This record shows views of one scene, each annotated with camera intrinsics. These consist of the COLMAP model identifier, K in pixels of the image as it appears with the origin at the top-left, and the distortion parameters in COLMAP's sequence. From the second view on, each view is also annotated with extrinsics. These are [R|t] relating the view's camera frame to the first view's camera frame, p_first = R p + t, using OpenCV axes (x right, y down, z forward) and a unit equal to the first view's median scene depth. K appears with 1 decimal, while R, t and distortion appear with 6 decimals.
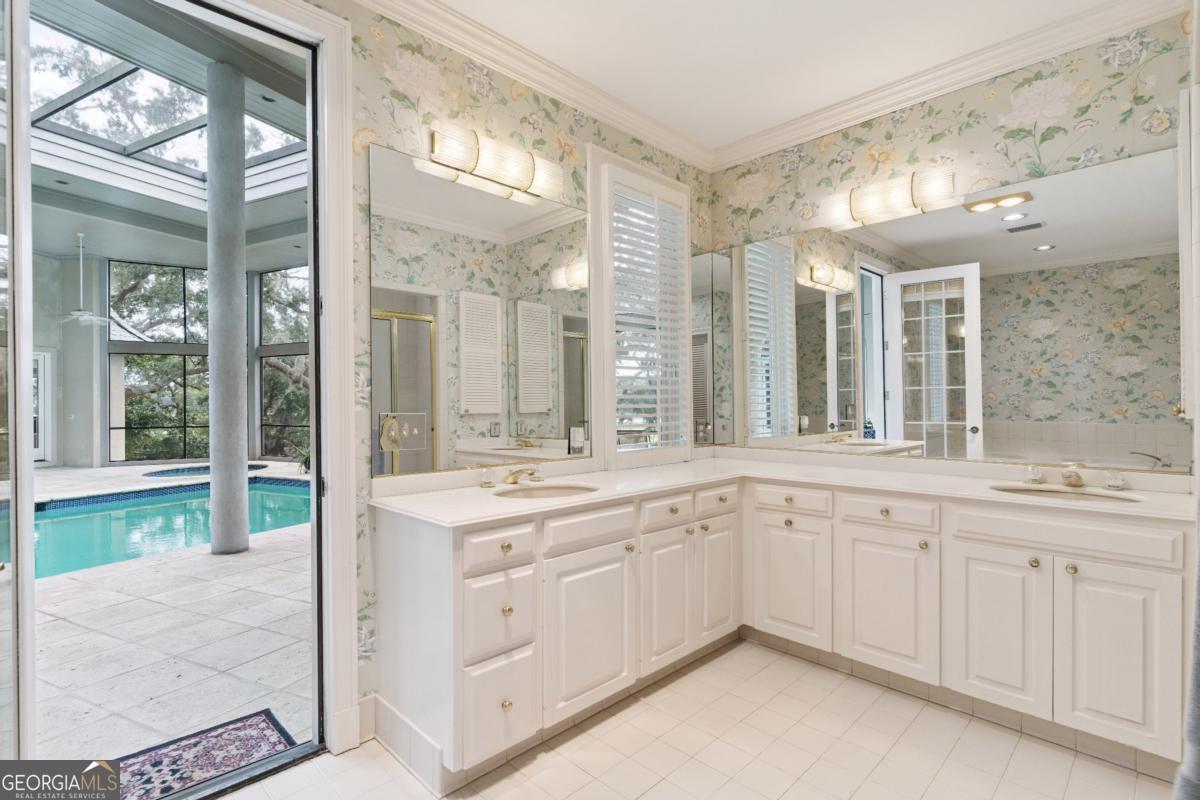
lens RADIAL K [[575.0, 0, 599.1], [0, 575.0, 404.4], [0, 0, 1]] dist [0.001051, 0.000498]
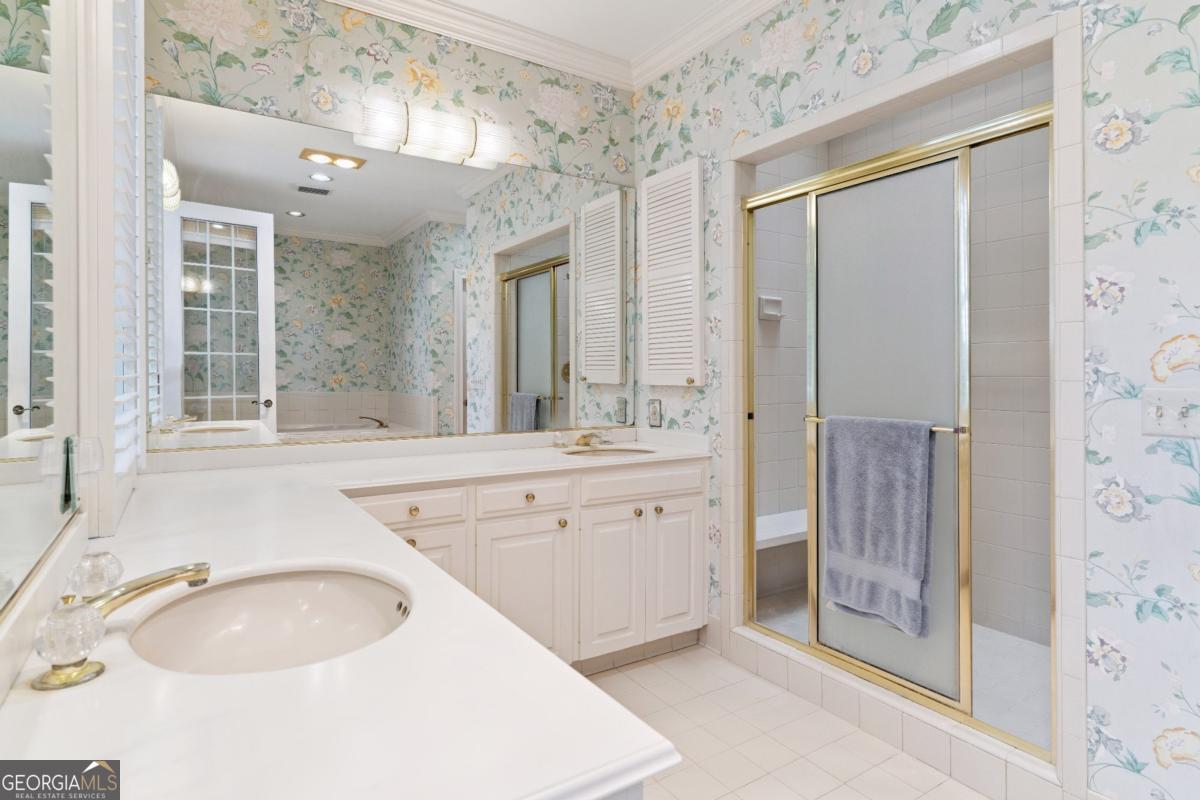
lens RADIAL K [[636.0, 0, 592.5], [0, 636.0, 367.1], [0, 0, 1]] dist [0.006812, 0.000677]
pose [[0.203318, 0.010770, 0.979053, -0.195732], [-0.001853, 0.999942, -0.010615, -0.001537], [-0.979111, 0.000344, 0.203326, 0.310968]]
